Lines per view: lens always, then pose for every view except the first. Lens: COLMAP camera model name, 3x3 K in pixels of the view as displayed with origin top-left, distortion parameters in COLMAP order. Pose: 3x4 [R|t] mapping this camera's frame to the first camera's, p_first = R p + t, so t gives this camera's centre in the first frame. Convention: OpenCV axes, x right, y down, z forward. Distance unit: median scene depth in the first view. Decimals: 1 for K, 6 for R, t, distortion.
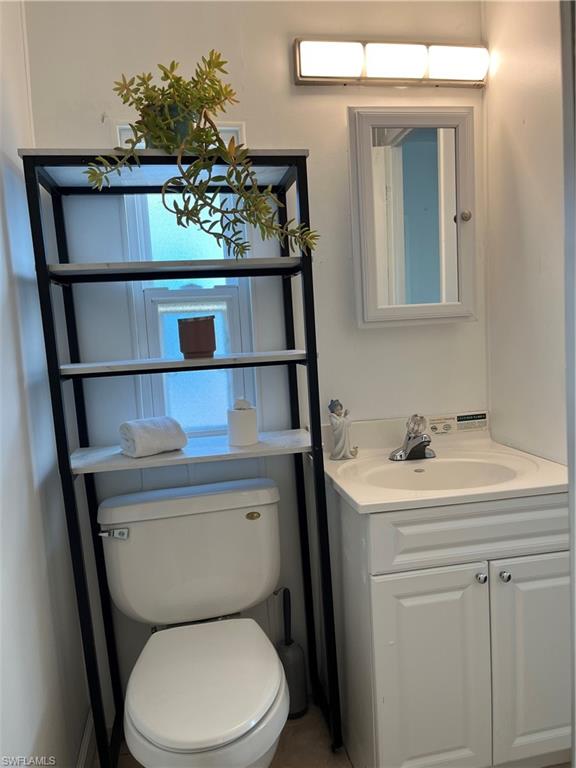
lens RADIAL K [[577.7, 0, 287.3], [0, 577.7, 384.3], [0, 0, 1]] dist [0.060241, -0.084207]
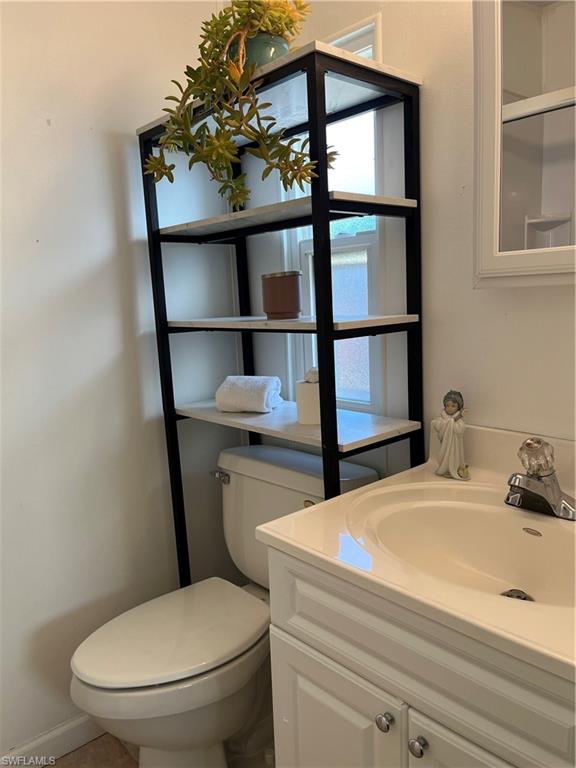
lens RADIAL K [[577.7, 0, 287.3], [0, 577.7, 384.0], [0, 0, 1]] dist [0.060241, -0.084207]
pose [[0.520033, 0.158151, -0.839377, 0.603658], [-0.070370, 0.987301, 0.142425, -0.071034], [0.851243, -0.014999, 0.524558, 0.504329]]
